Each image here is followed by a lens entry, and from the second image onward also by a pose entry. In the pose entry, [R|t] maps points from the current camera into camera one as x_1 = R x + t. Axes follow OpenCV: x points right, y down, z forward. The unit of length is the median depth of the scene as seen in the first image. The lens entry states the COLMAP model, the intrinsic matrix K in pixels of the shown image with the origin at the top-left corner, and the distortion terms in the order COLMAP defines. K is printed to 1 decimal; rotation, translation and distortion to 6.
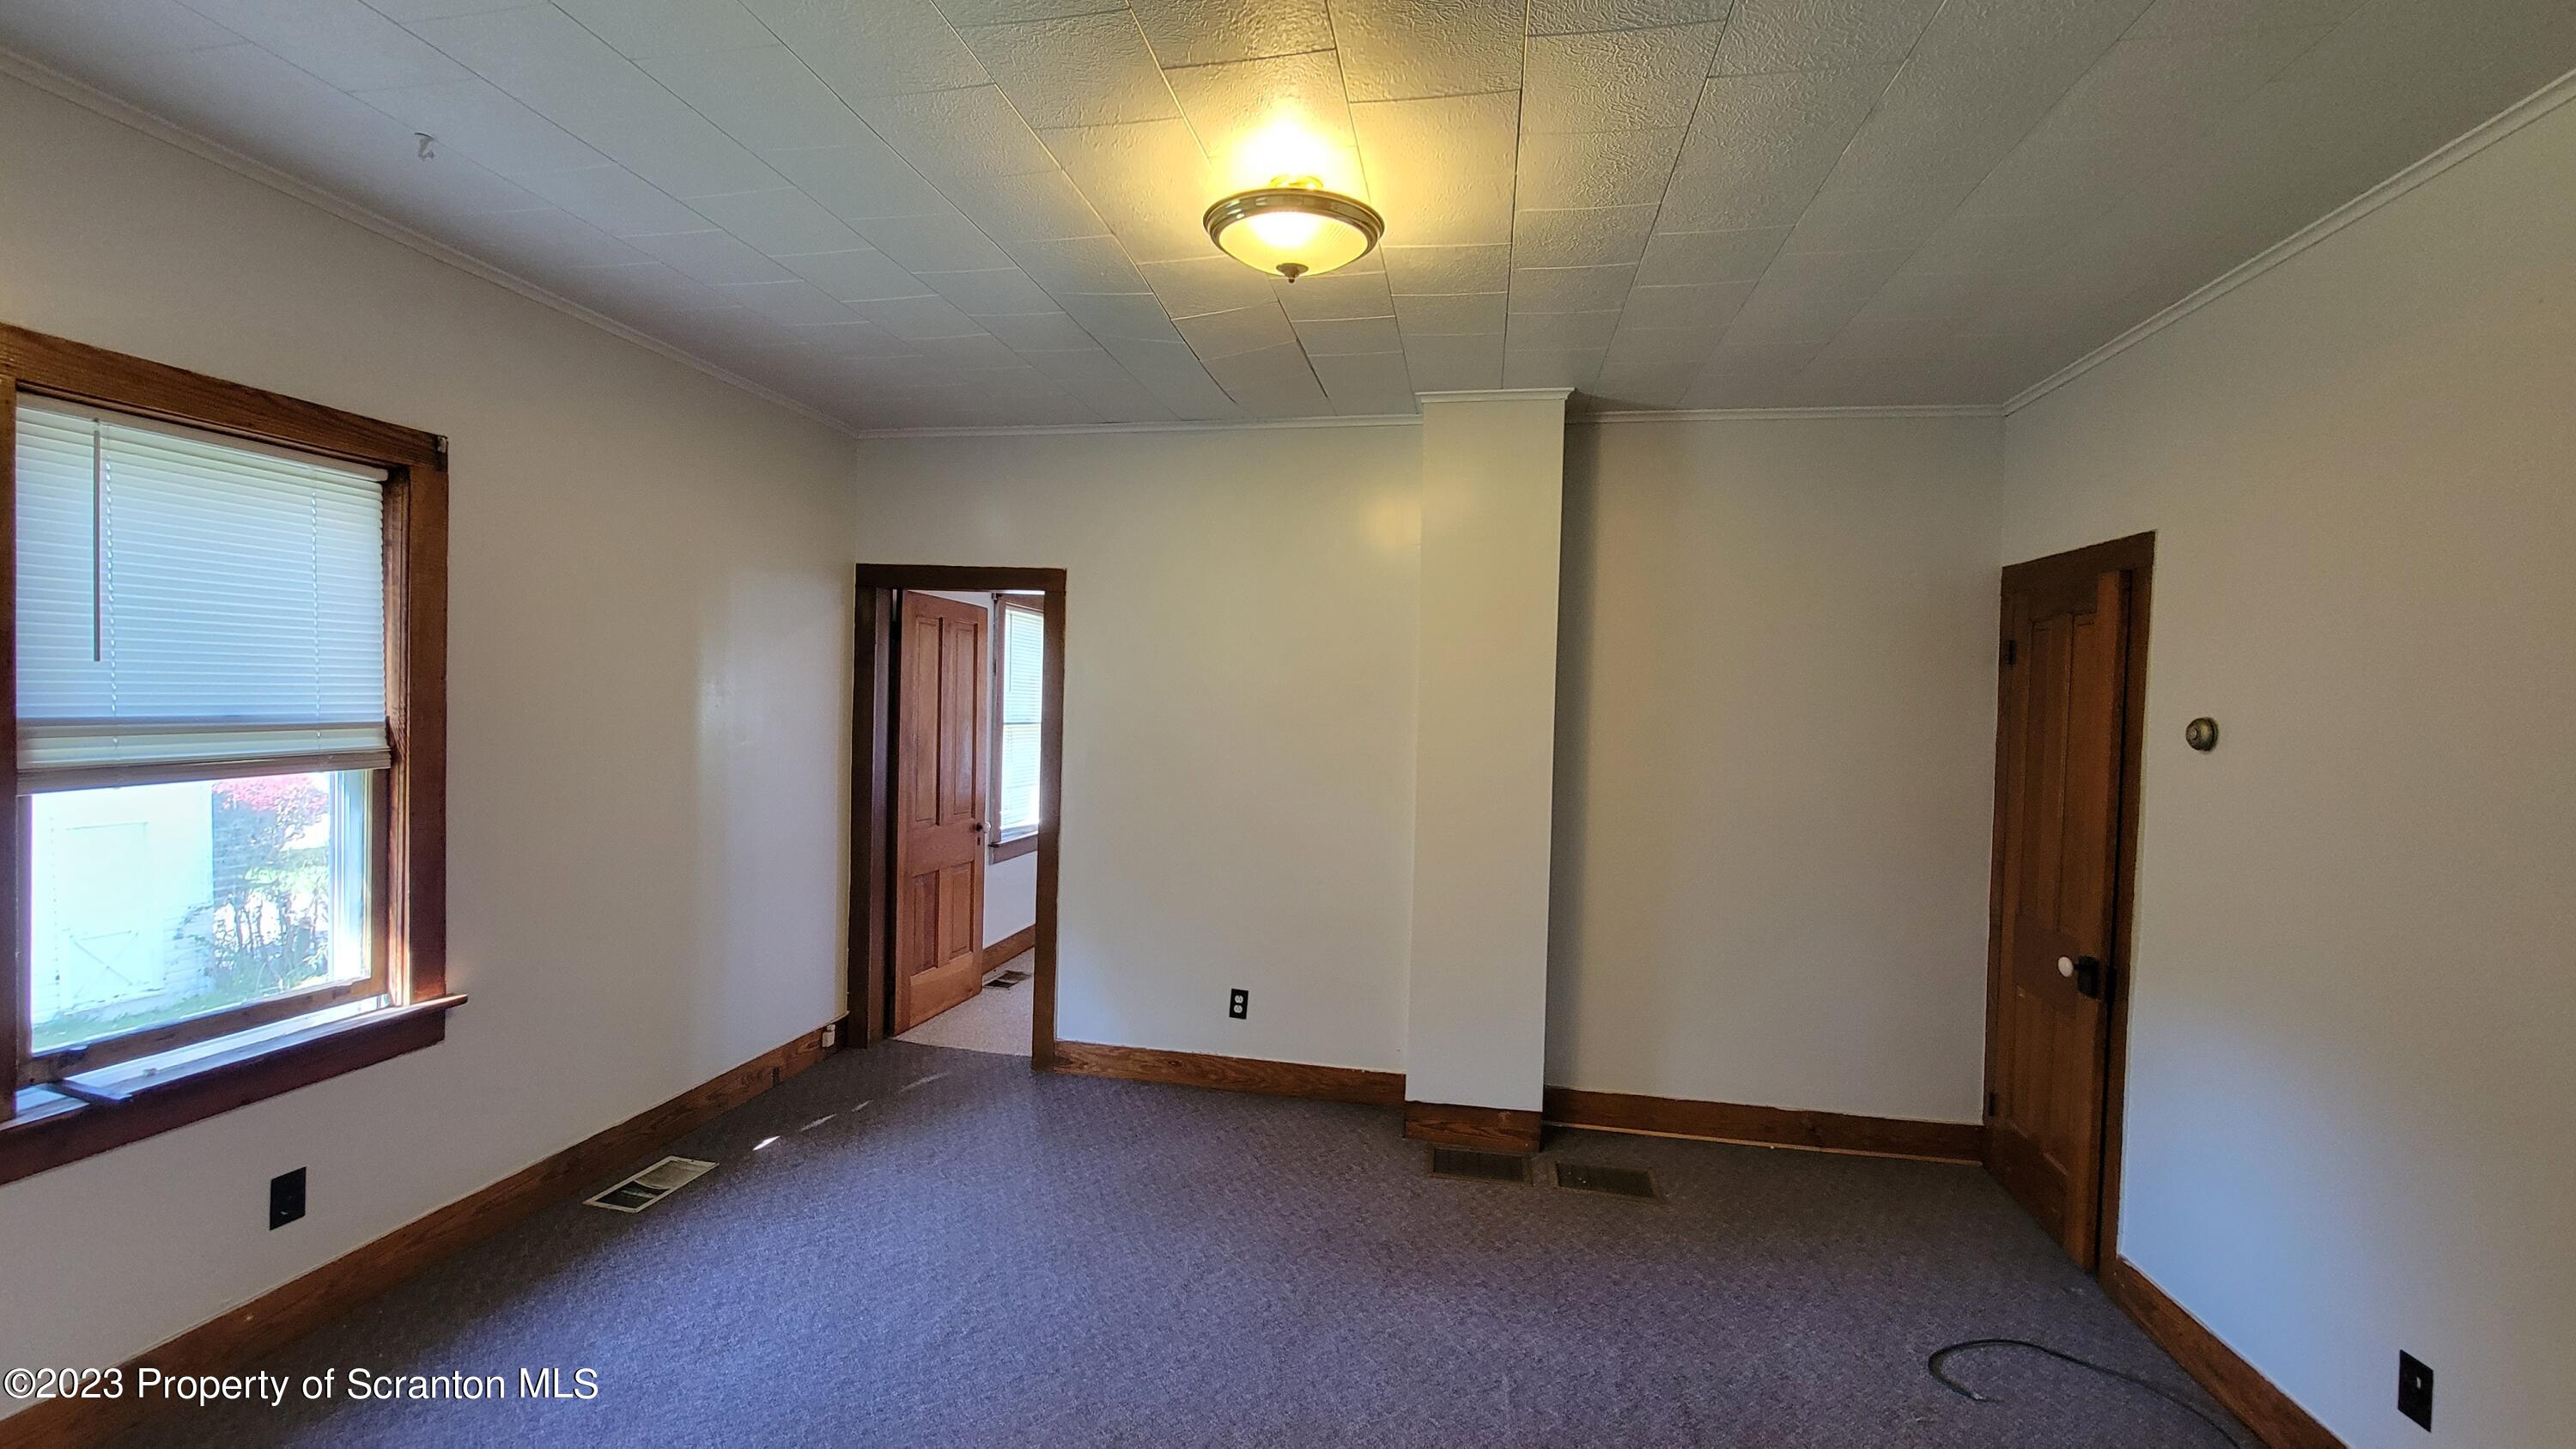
lens RADIAL K [[1038.3, 0, 1275.5], [0, 1038.3, 716.4], [0, 0, 1]] dist [0.002160, -0.003857]
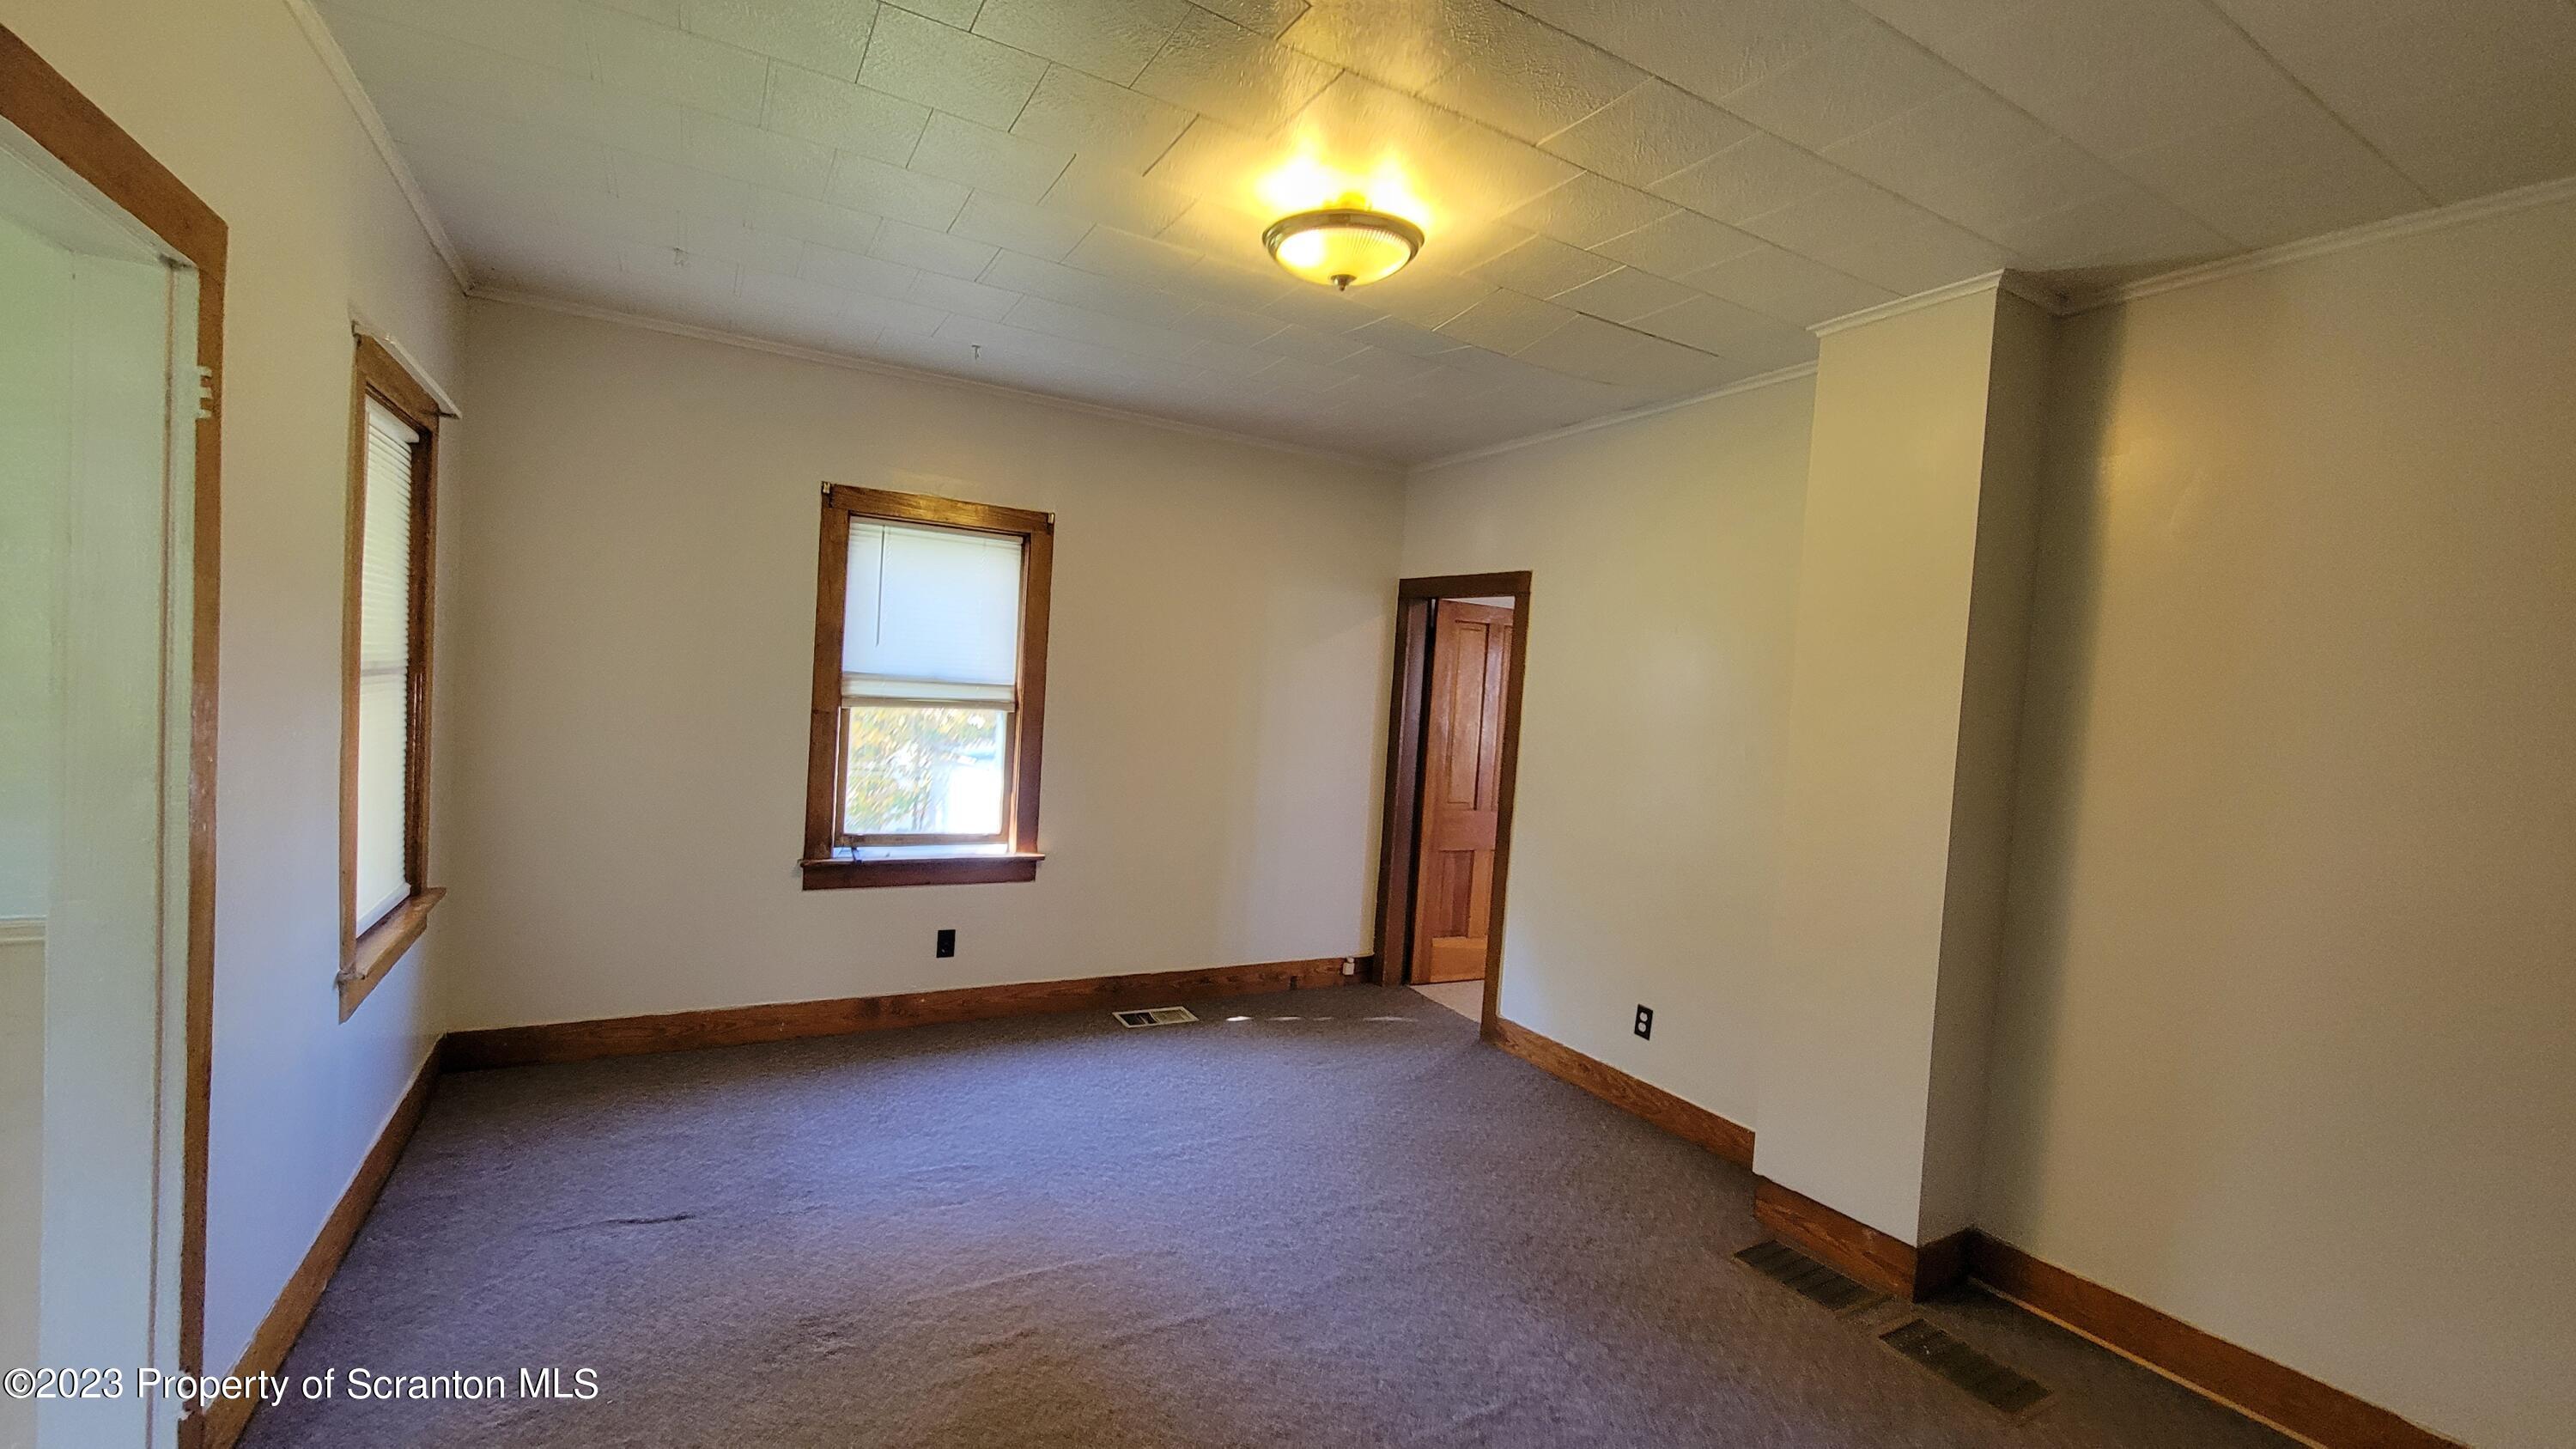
lens RADIAL K [[1046.4, 0, 1293.5], [0, 1046.4, 715.6], [0, 0, 1]] dist [0.002504, 0.000057]
pose [[0.656460, 0.031360, -0.753709, 0.640872], [-0.055775, 0.998419, -0.007037, 0.036748], [0.752296, 0.046658, 0.657171, 0.187156]]
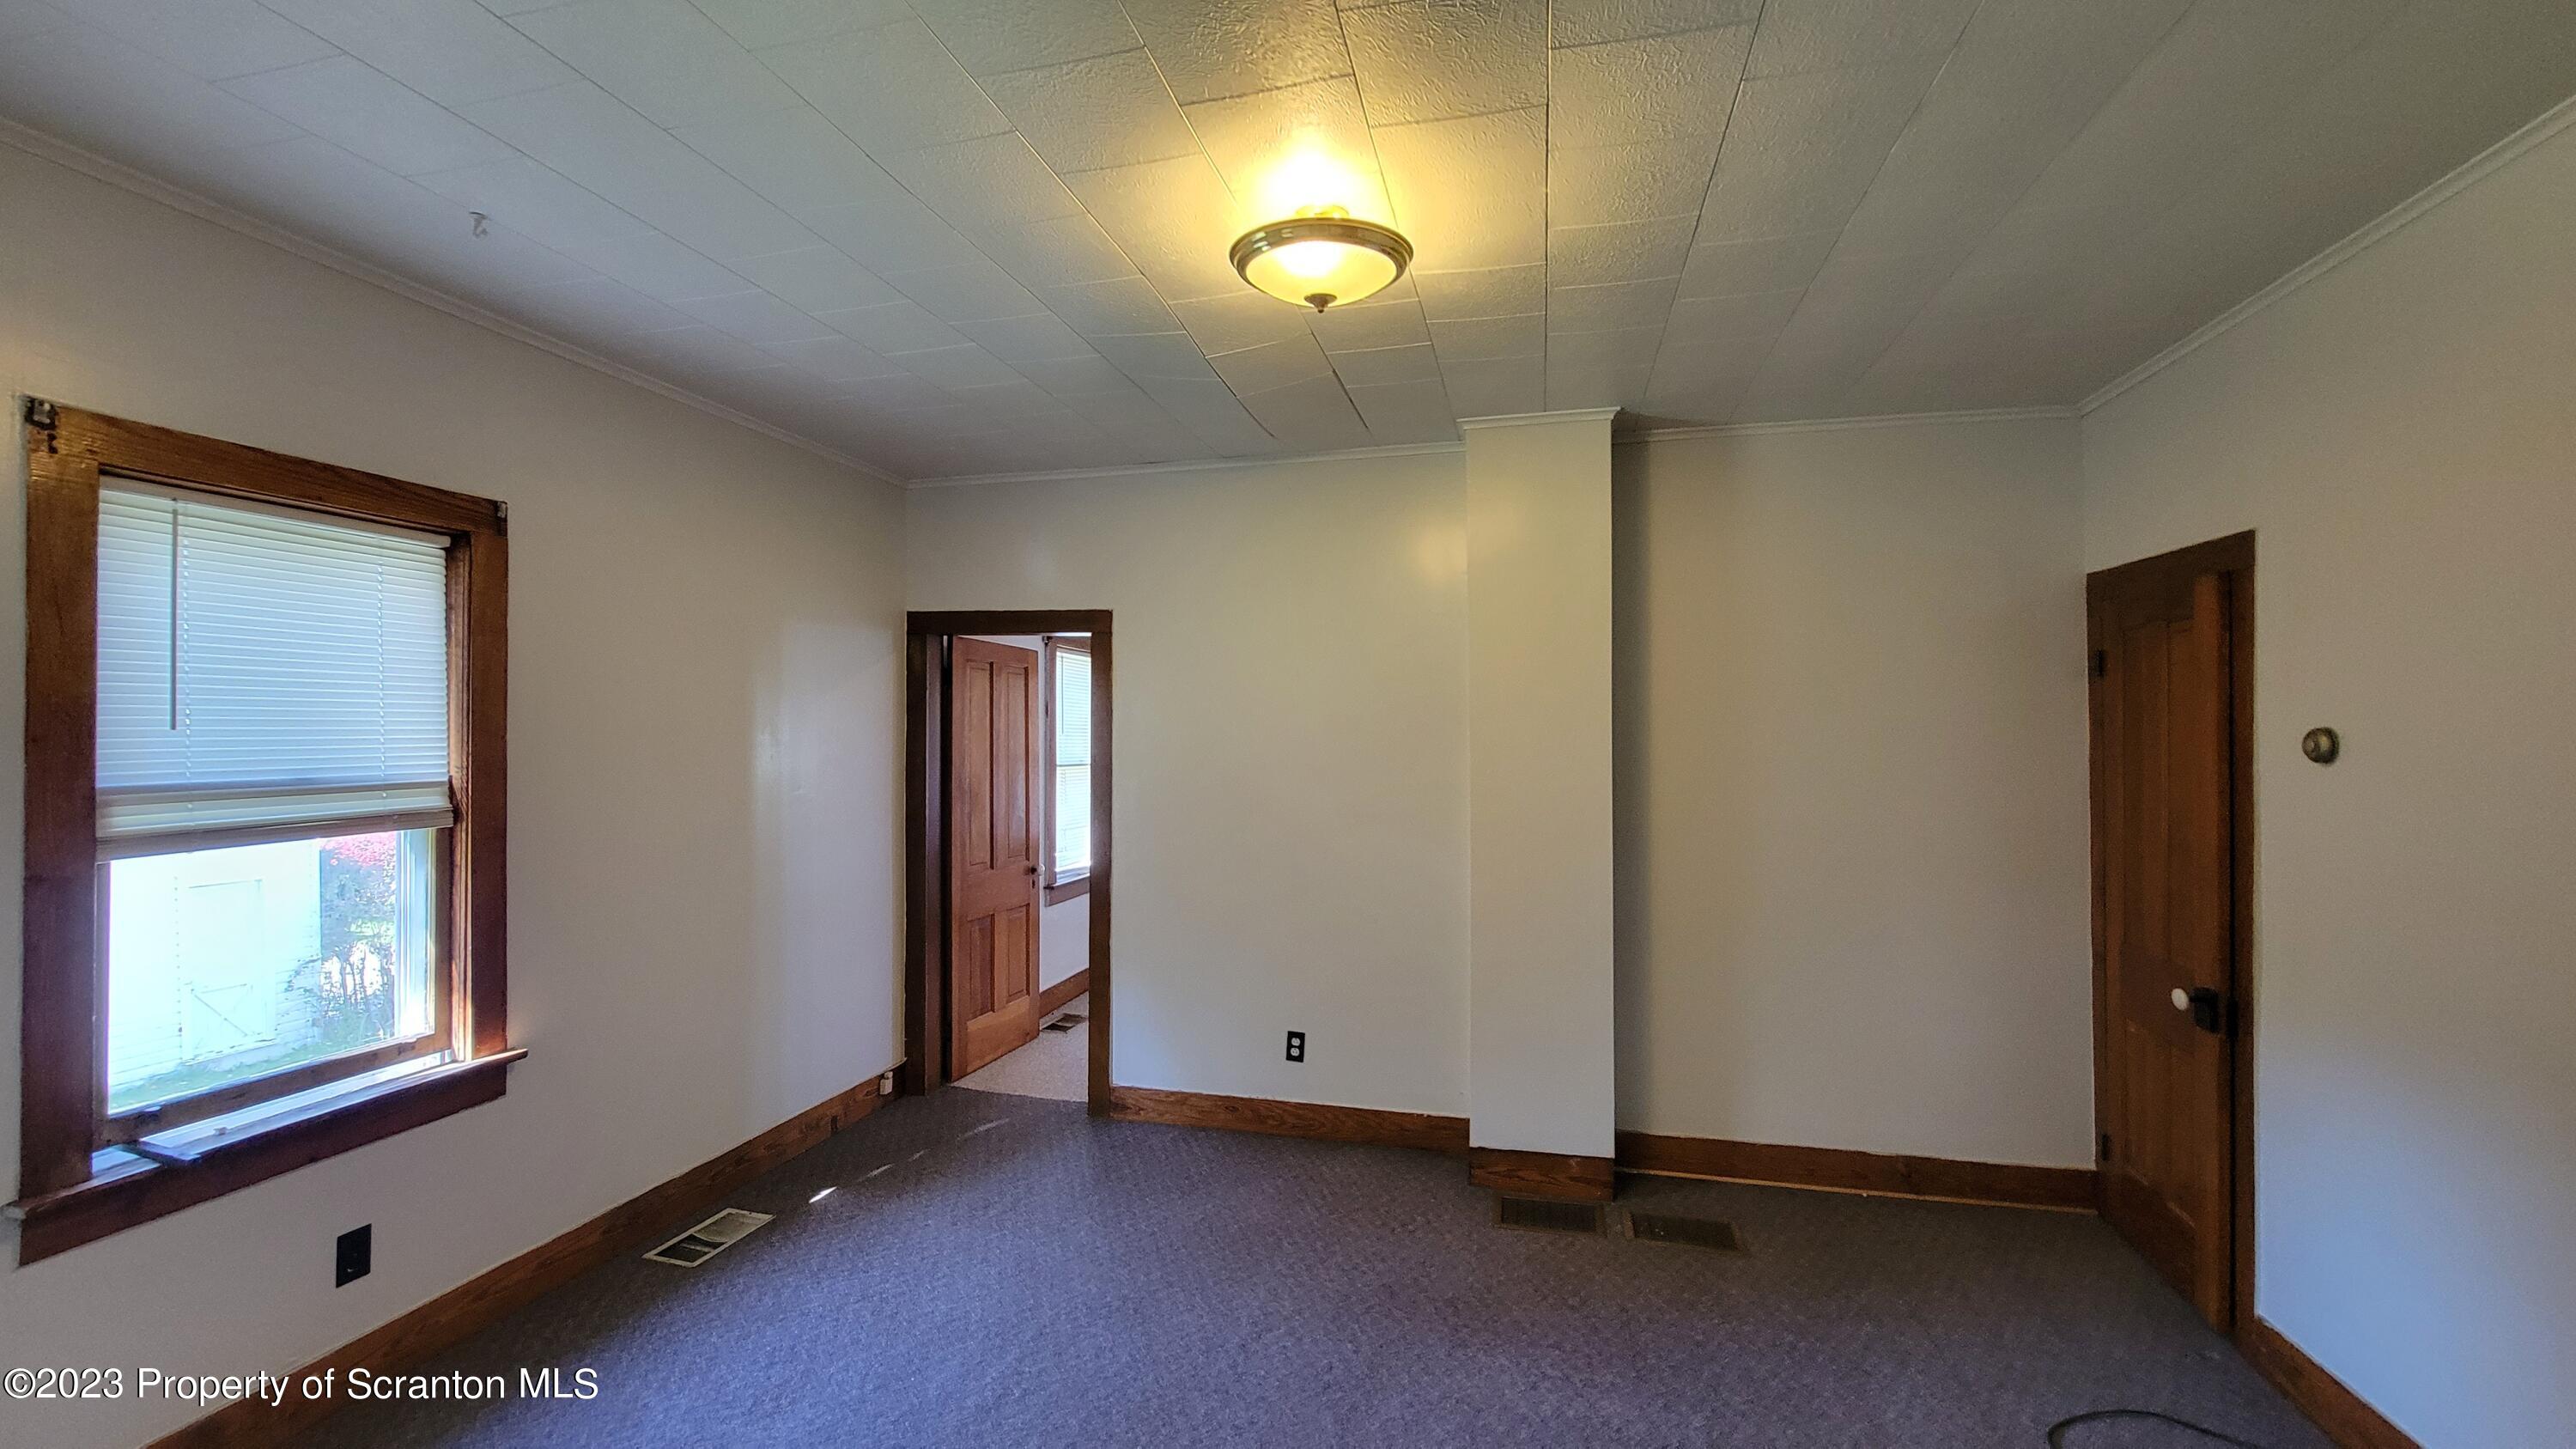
lens RADIAL K [[1038.3, 0, 1275.5], [0, 1038.3, 716.4], [0, 0, 1]] dist [0.002160, -0.003857]
pose [[0.998001, -0.028757, -0.056279, 0.013507], [0.026907, 0.999081, -0.033355, -0.002109], [0.057187, 0.031774, 0.997858, 0.020012]]
